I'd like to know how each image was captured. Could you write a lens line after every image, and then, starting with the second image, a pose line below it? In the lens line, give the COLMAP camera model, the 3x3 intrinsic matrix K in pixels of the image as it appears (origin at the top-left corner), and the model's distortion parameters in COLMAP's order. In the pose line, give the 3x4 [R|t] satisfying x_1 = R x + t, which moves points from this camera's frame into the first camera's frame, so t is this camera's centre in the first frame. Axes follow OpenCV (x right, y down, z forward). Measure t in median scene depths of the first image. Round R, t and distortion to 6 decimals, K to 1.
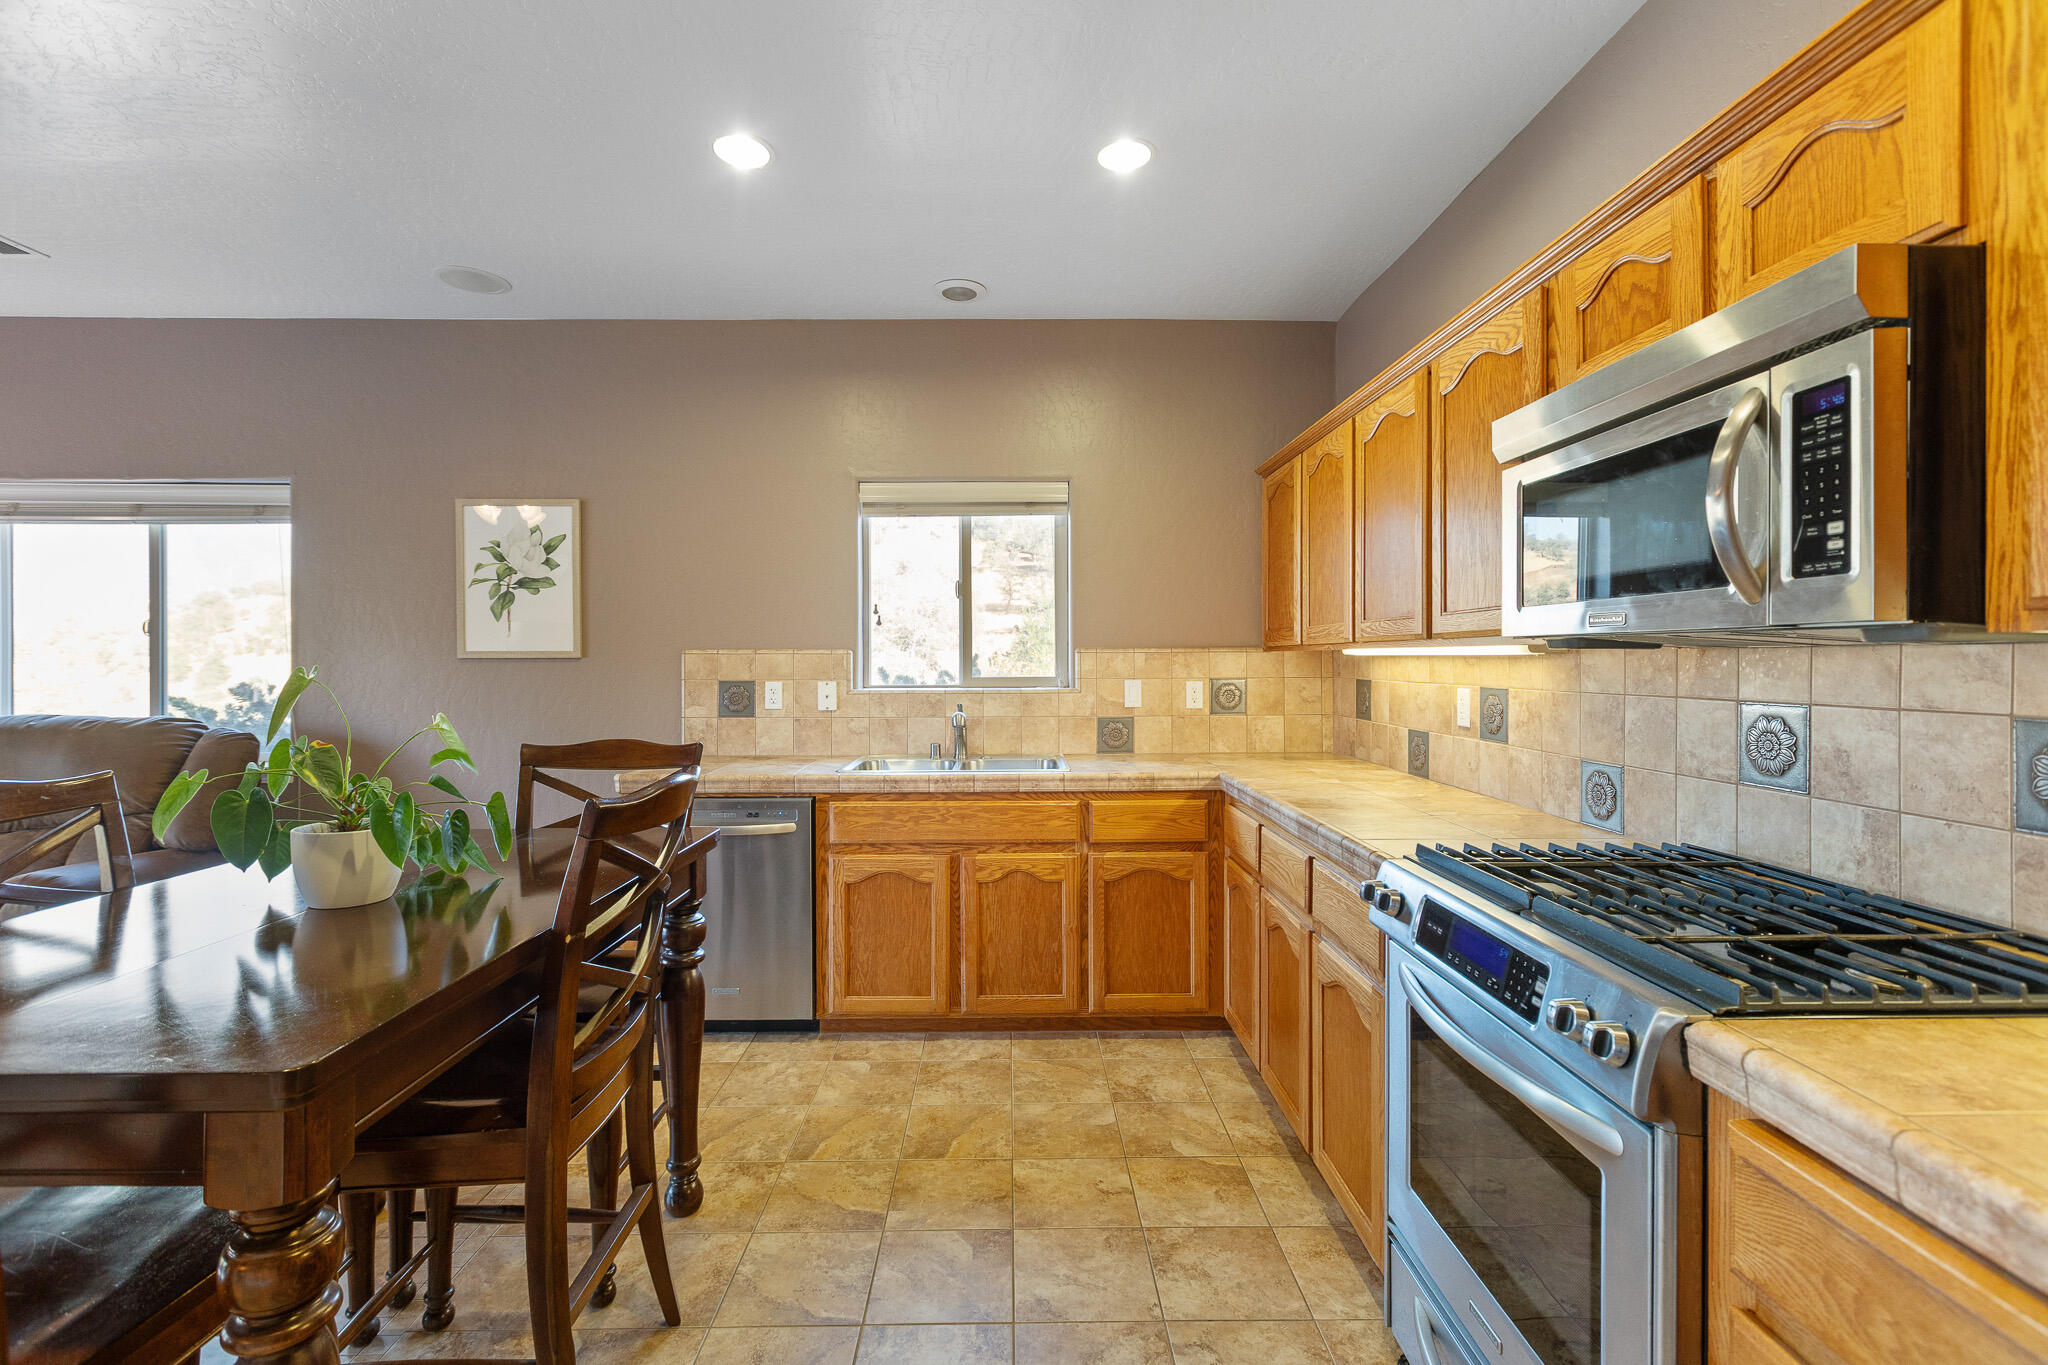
lens RADIAL K [[914.8, 0, 1023.2], [0, 914.8, 662.6], [0, 0, 1]] dist [0.002586, -0.000160]
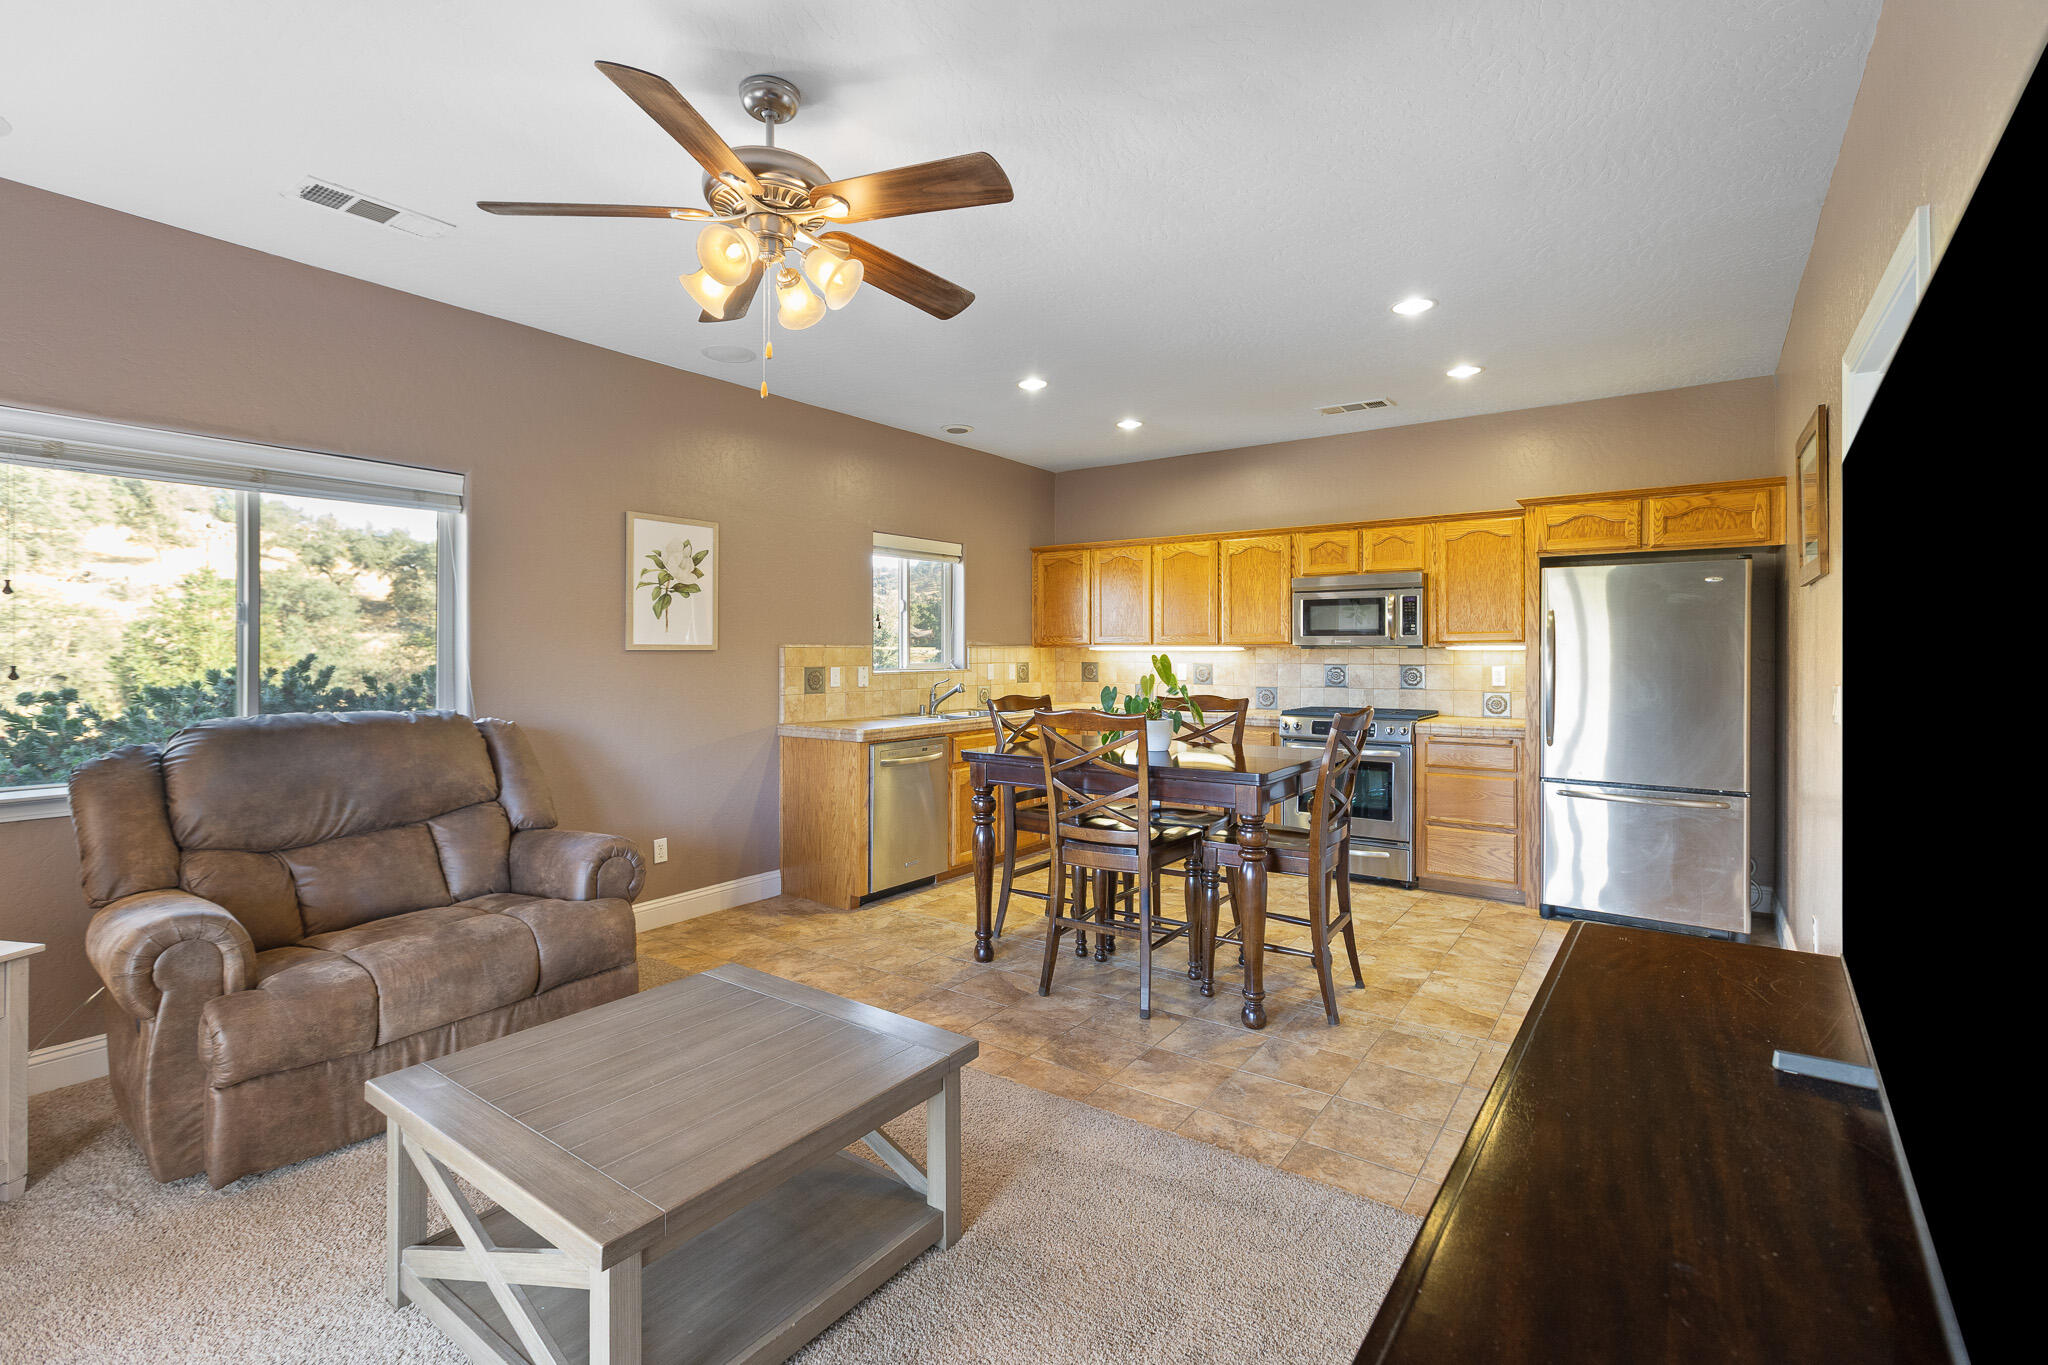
lens RADIAL K [[914.8, 0, 1023.2], [0, 914.8, 662.6], [0, 0, 1]] dist [0.002586, -0.000160]
pose [[0.597066, -0.008510, 0.802147, -1.468395], [0.001935, 0.999956, 0.009167, 0.001033], [-0.802190, -0.003921, 0.597056, -0.092561]]
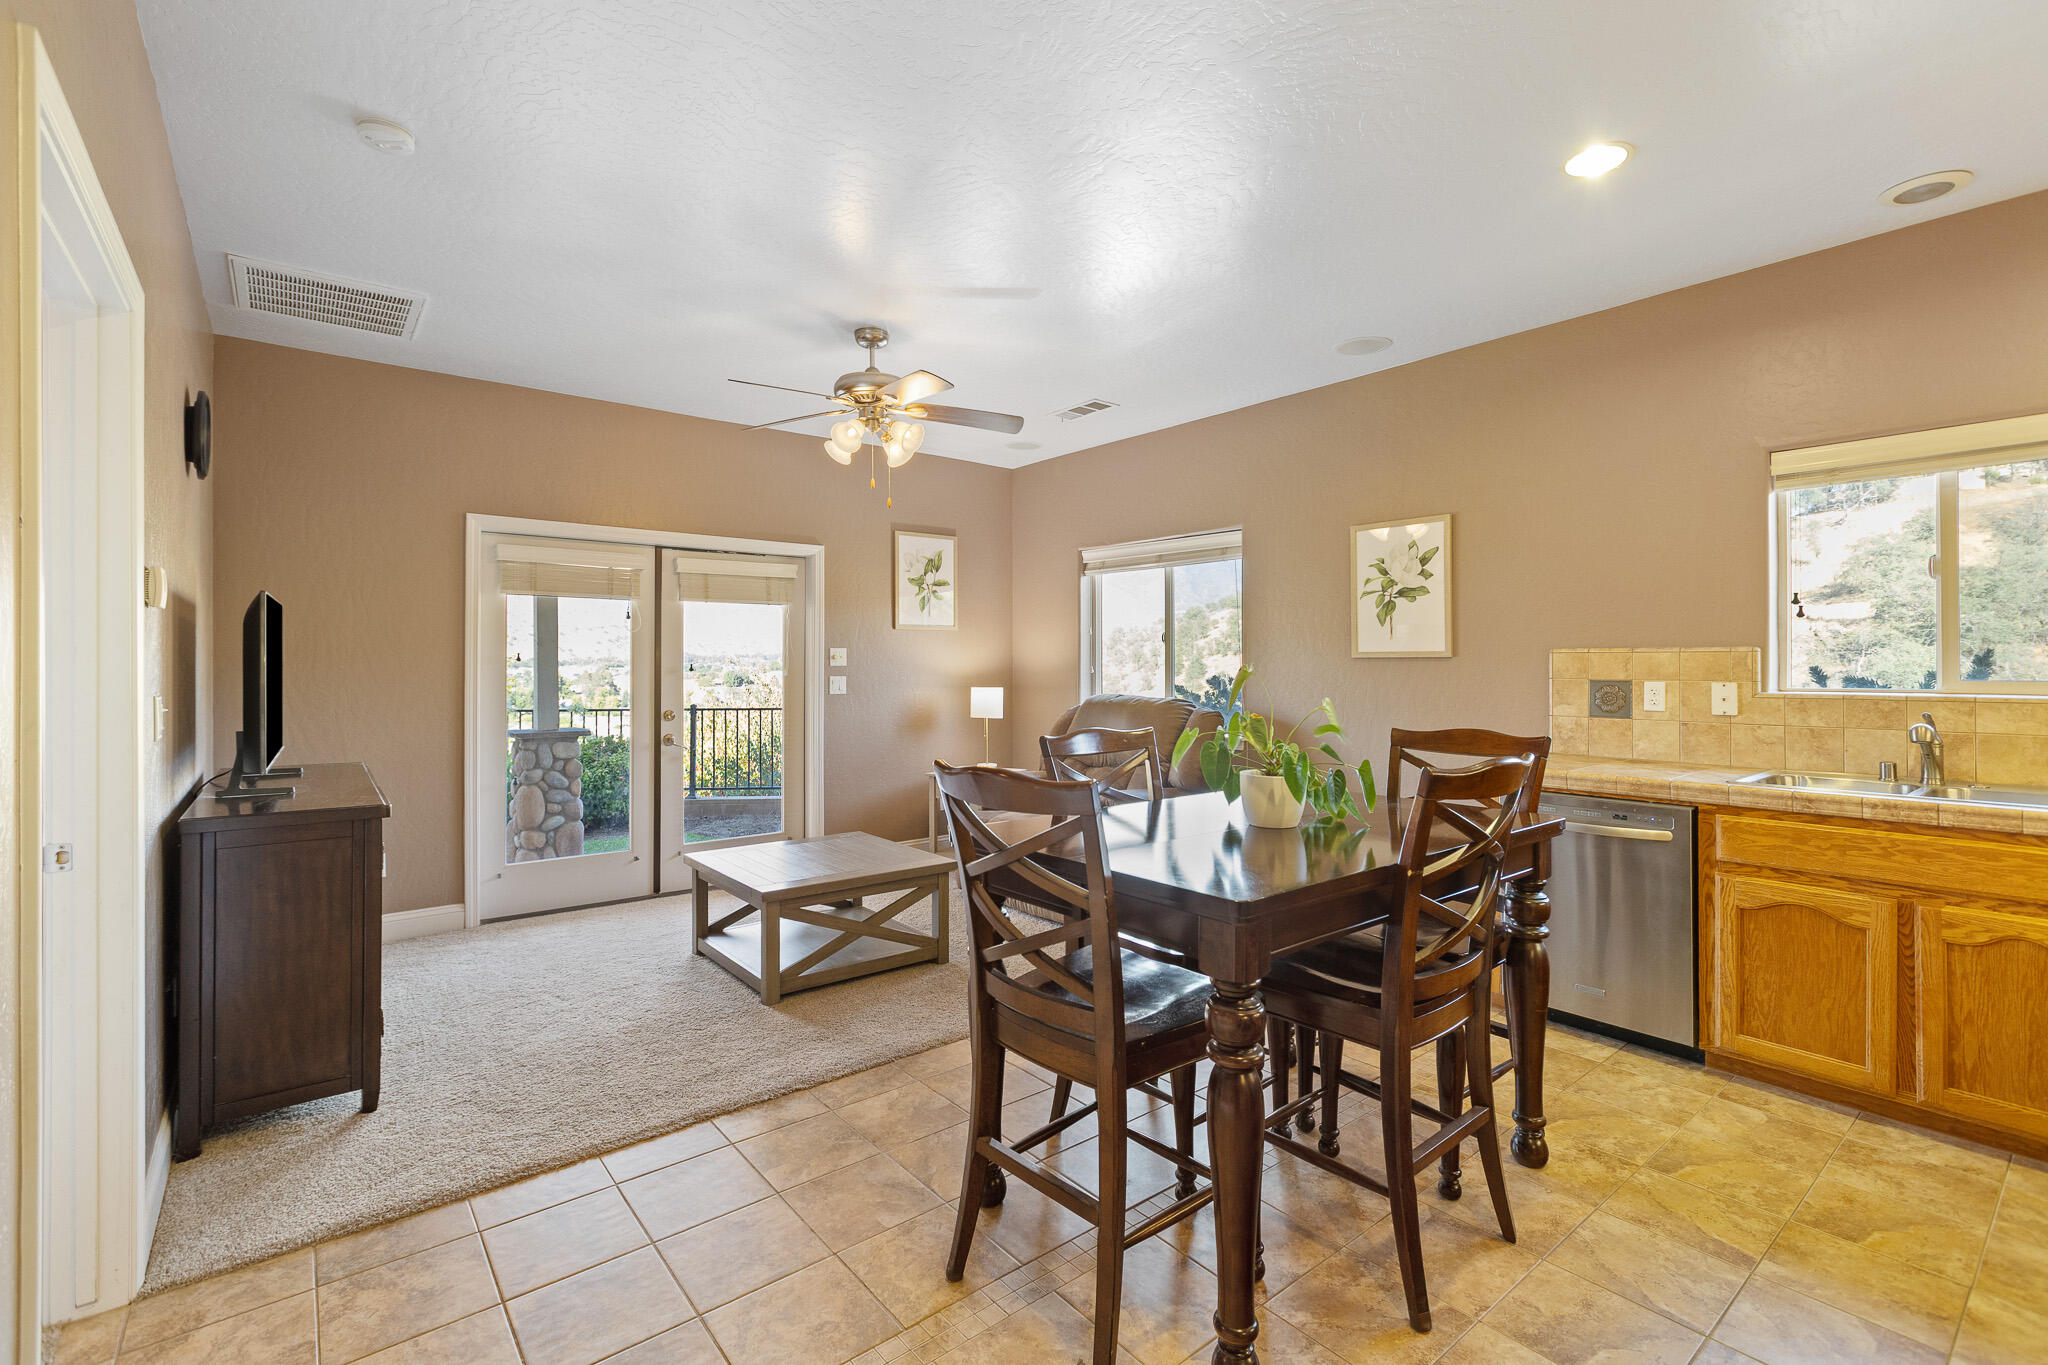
lens RADIAL K [[914.8, 0, 1023.2], [0, 914.8, 662.6], [0, 0, 1]] dist [0.002586, -0.000160]
pose [[0.613184, 0.000151, -0.789940, 0.086323], [0.000734, 0.999999, 0.000761, 0.000235], [0.789939, -0.001046, 0.613184, -0.103193]]
